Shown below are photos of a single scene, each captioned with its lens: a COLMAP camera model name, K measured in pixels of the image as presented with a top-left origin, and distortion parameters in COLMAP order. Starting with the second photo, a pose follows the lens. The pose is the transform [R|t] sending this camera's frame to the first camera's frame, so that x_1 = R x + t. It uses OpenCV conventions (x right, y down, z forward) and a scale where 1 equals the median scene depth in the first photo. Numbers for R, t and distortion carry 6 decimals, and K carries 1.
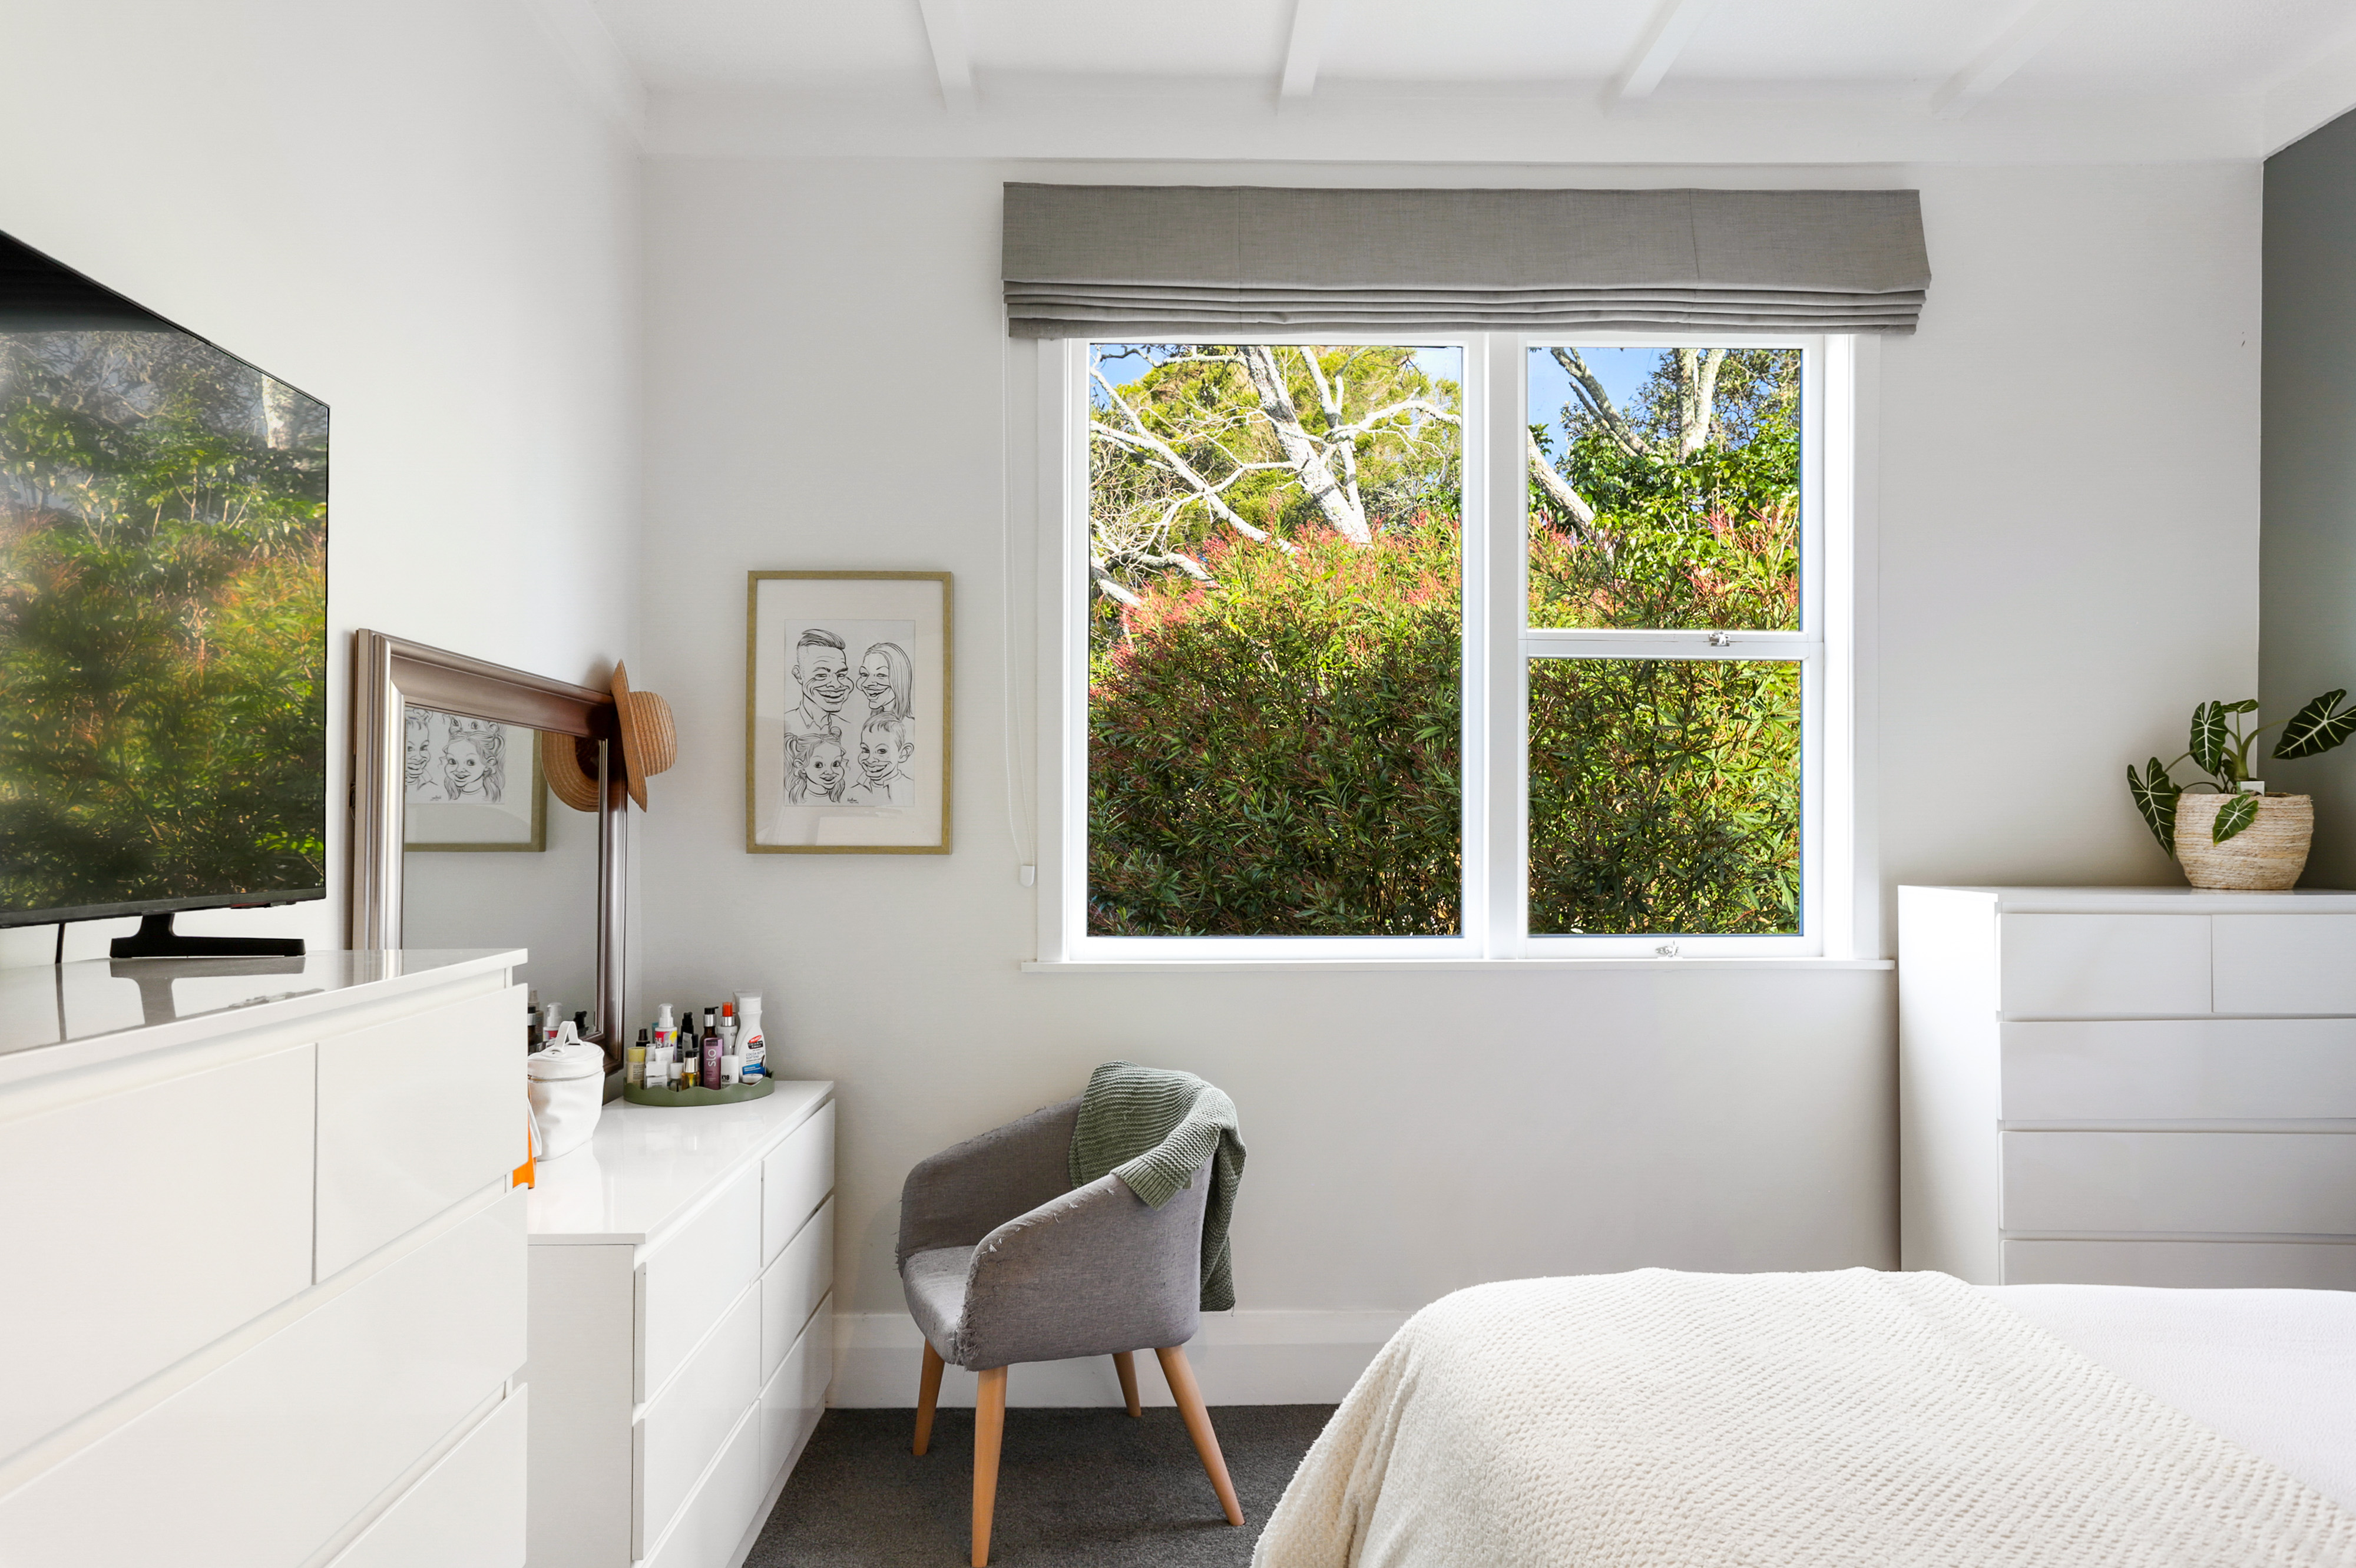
lens RADIAL K [[1517.1, 0, 1181.0], [0, 1517.1, 796.3], [0, 0, 1]] dist [0.006060, 0.004310]
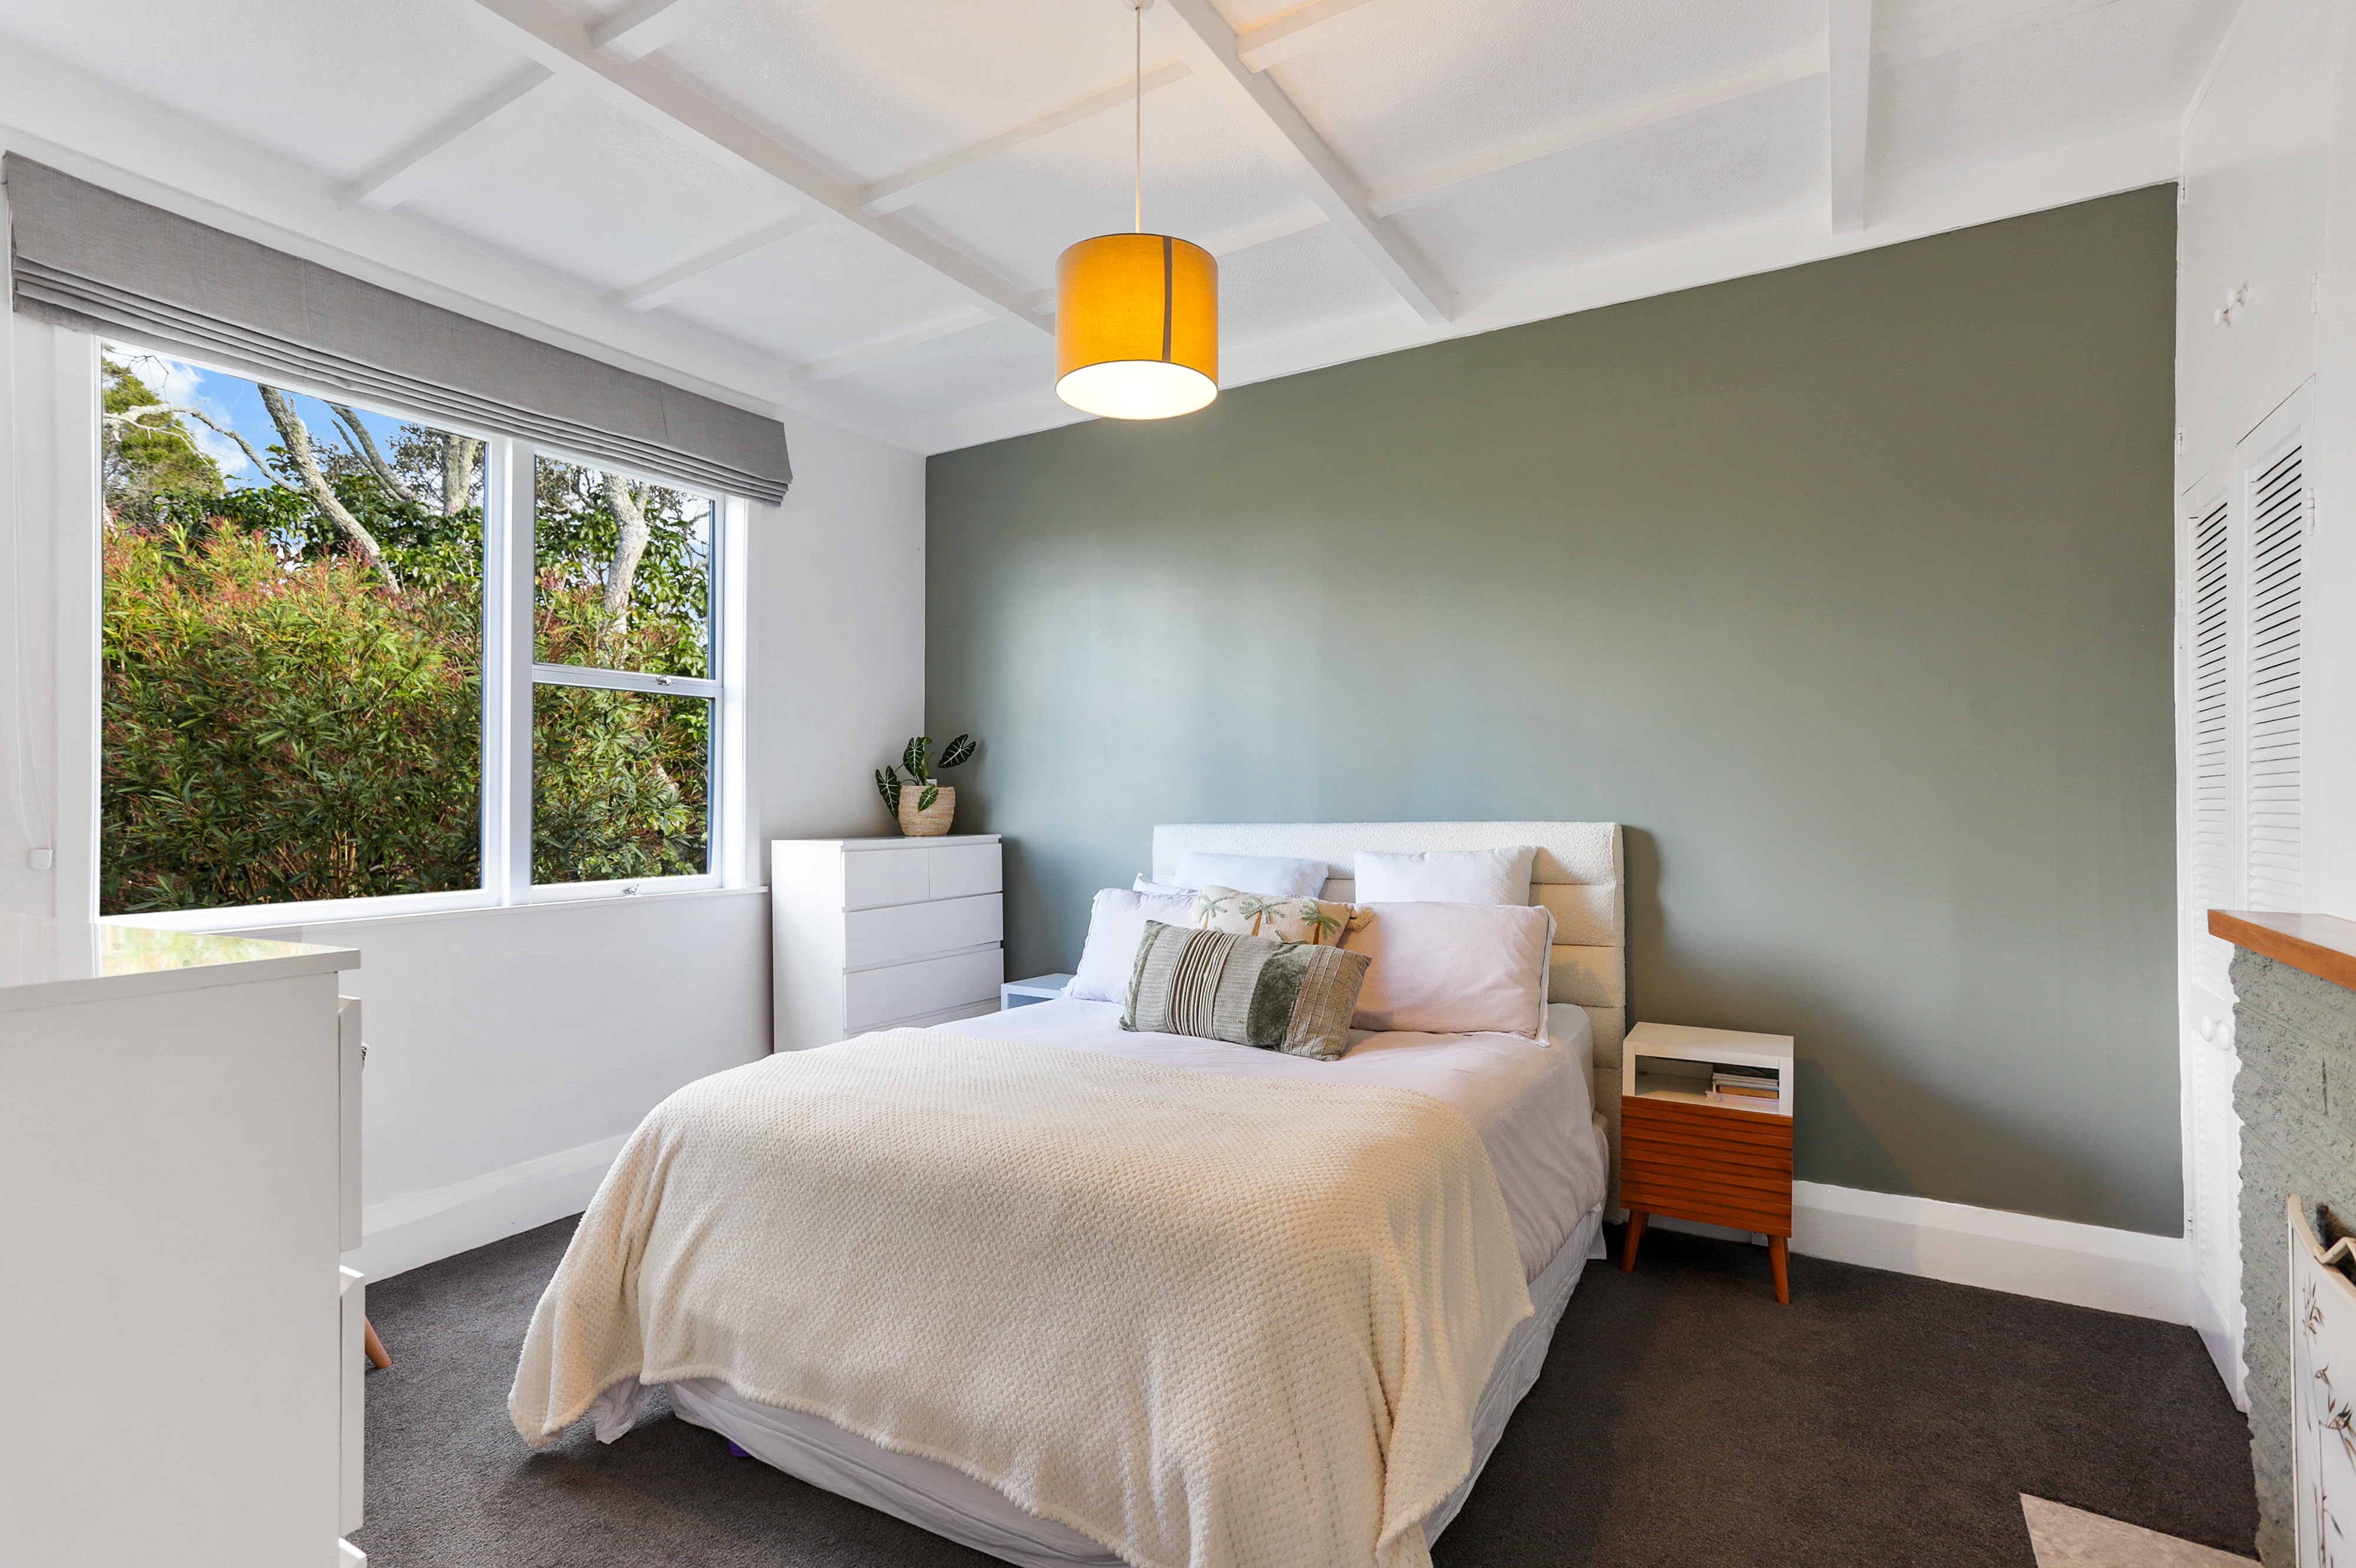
lens RADIAL K [[1122.0, 0, 1176.5], [0, 1122.0, 781.1], [0, 0, 1]] dist [-0.021100, 0.015331]
pose [[0.532916, 0.009556, 0.846114, -0.323166], [-0.011851, 0.999922, -0.003829, -0.005974], [-0.846085, -0.007987, 0.532988, -0.022255]]
